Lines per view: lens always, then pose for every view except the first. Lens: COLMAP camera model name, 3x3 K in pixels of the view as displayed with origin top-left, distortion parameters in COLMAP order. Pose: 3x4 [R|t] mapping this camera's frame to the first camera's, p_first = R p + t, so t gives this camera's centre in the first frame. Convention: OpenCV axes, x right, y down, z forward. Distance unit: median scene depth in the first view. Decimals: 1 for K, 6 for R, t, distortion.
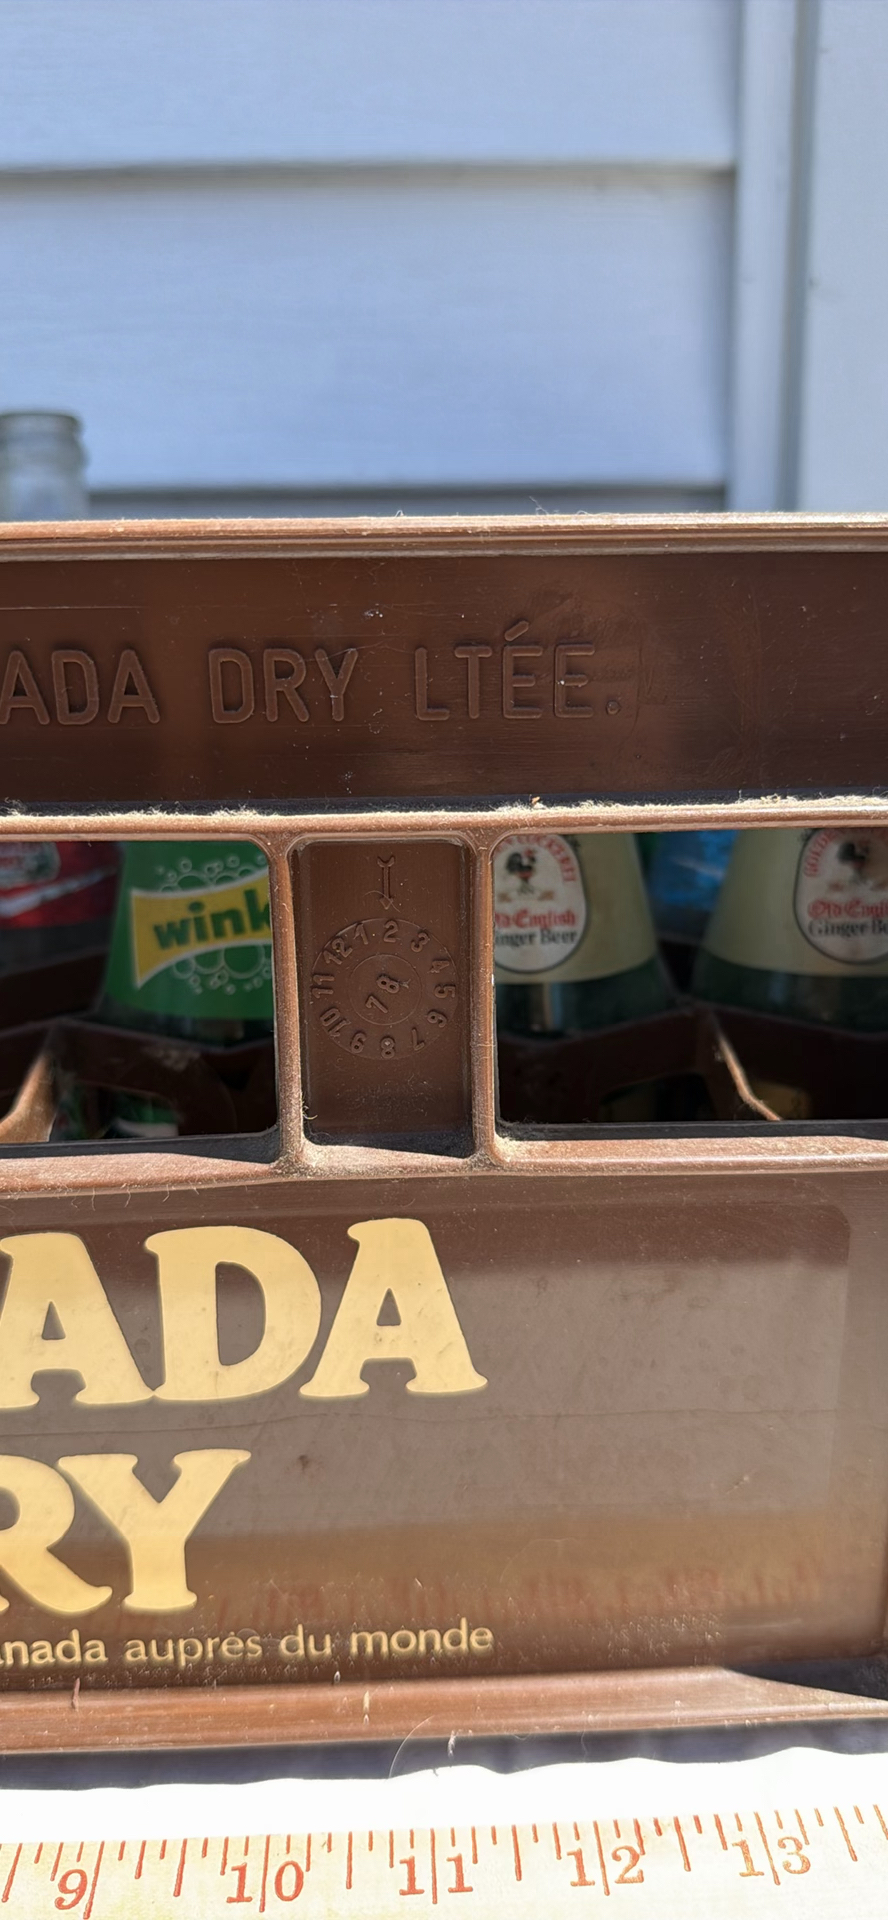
lens RADIAL K [[1381.6, 0, 427.4], [0, 1381.6, 963.5], [0, 0, 1]] dist [-0.031280, -0.006052]
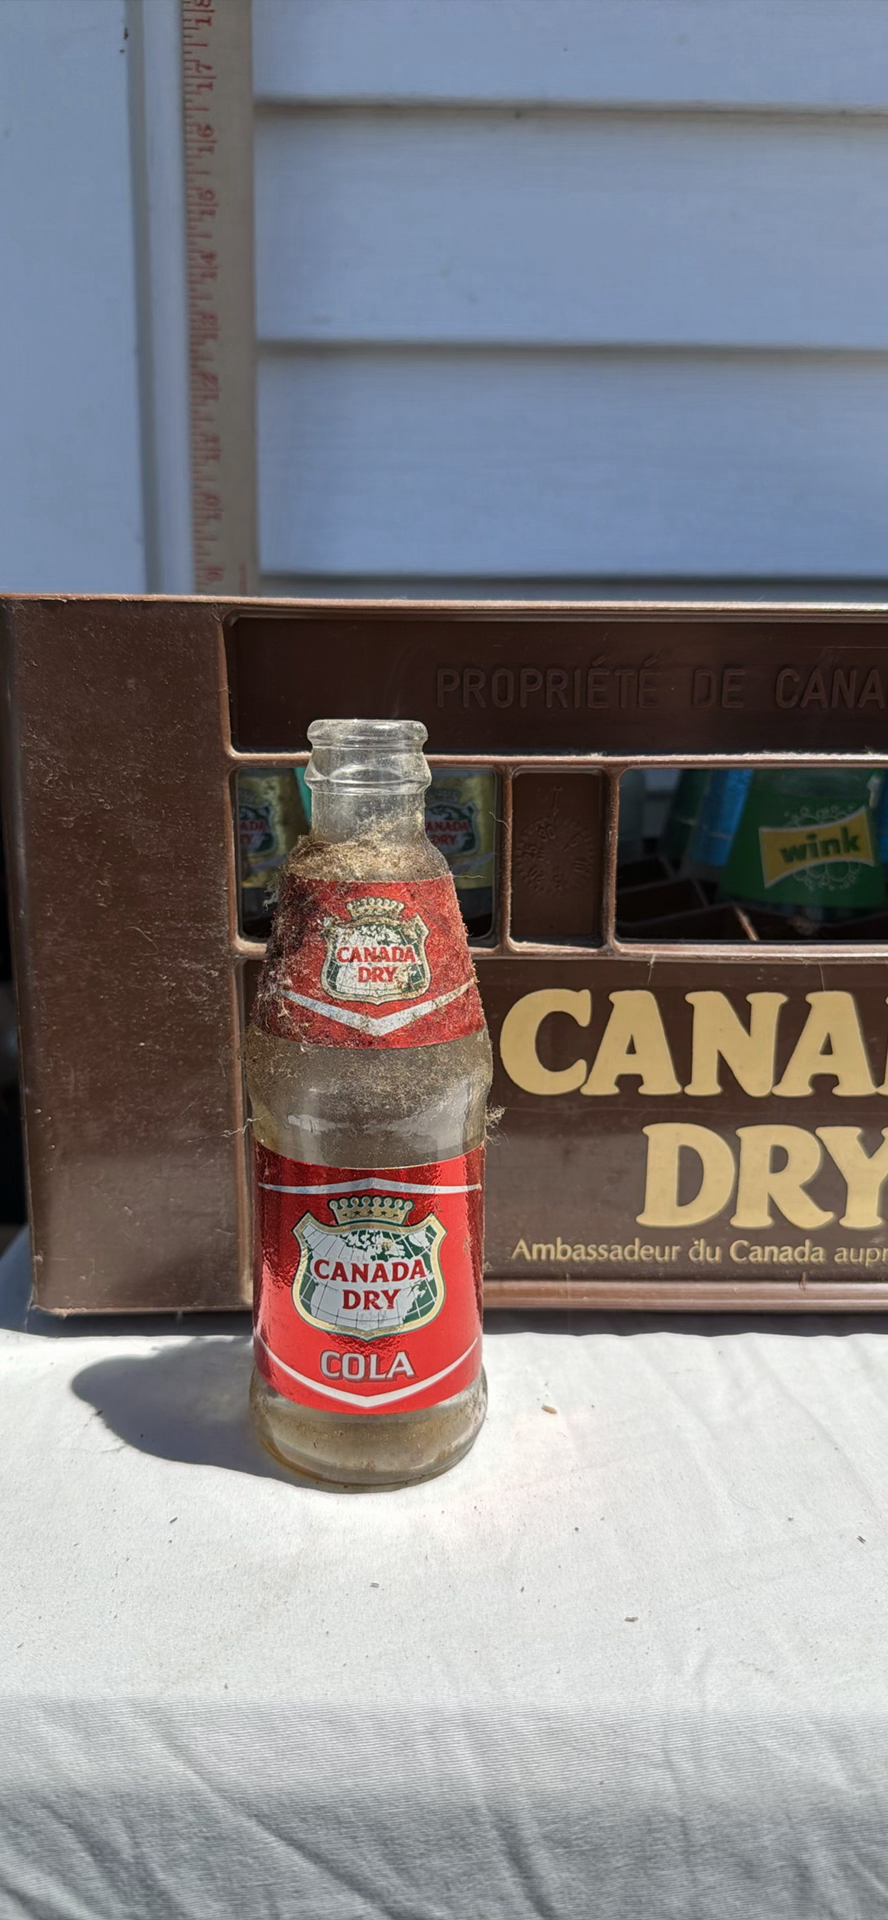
lens RADIAL K [[1305.9, 0, 445.3], [0, 1305.9, 960.3], [0, 0, 1]] dist [0.098946, -0.151823]
pose [[0.999593, 0.025608, -0.012550, -0.700919], [-0.026132, 0.998710, -0.043526, 0.222852], [0.011419, 0.043836, 0.998973, -0.668134]]
